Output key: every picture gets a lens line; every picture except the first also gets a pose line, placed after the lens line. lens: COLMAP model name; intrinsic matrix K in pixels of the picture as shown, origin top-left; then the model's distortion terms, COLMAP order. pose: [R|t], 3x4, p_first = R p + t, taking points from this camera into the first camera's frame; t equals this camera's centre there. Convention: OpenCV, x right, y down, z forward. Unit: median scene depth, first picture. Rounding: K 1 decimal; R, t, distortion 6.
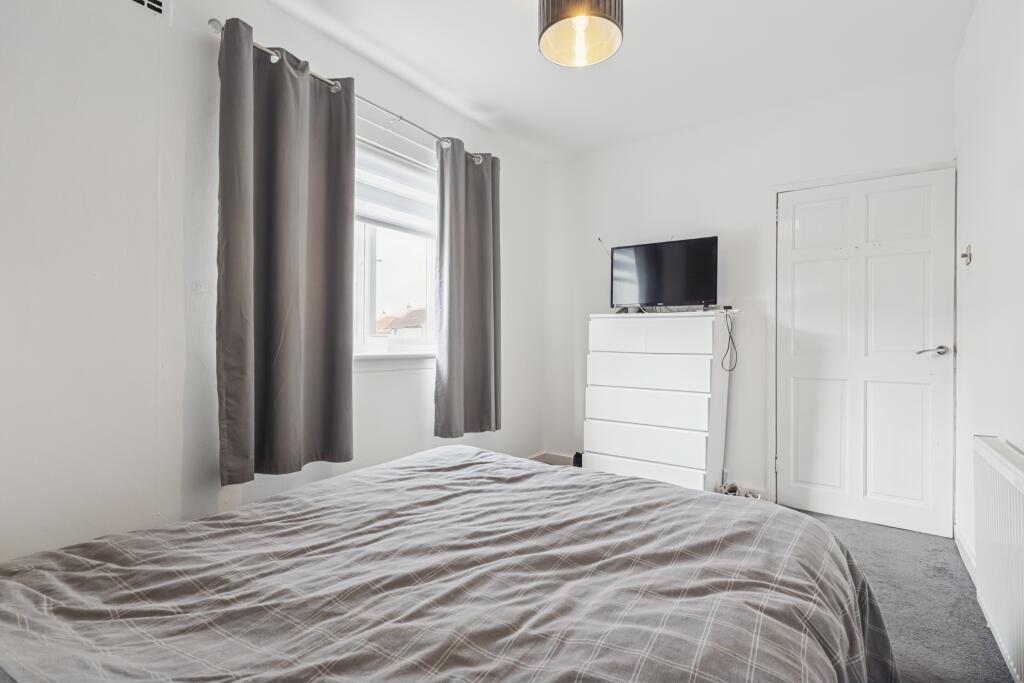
lens RADIAL K [[490.1, 0, 512.4], [0, 490.1, 343.6], [0, 0, 1]] dist [-0.003108, -0.001861]
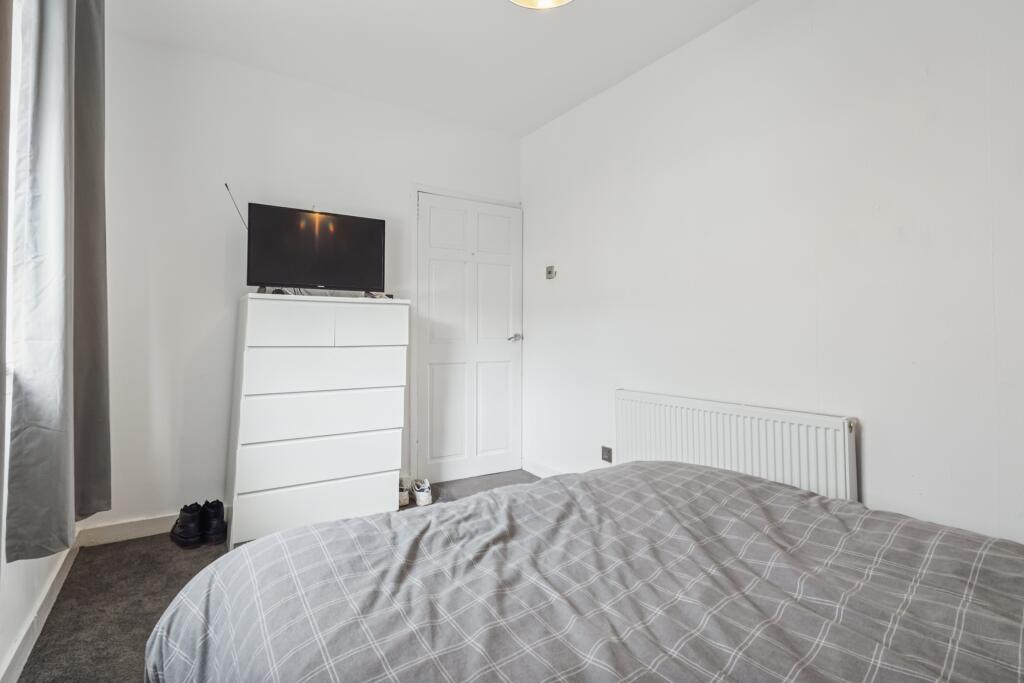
lens RADIAL K [[490.1, 0, 512.8], [0, 490.1, 334.8], [0, 0, 1]] dist [-0.003108, -0.001861]
pose [[0.353815, -0.008253, 0.935279, -0.405696], [0.004453, 0.999965, 0.007139, -0.003328], [-0.935305, 0.001639, 0.353840, 0.467896]]
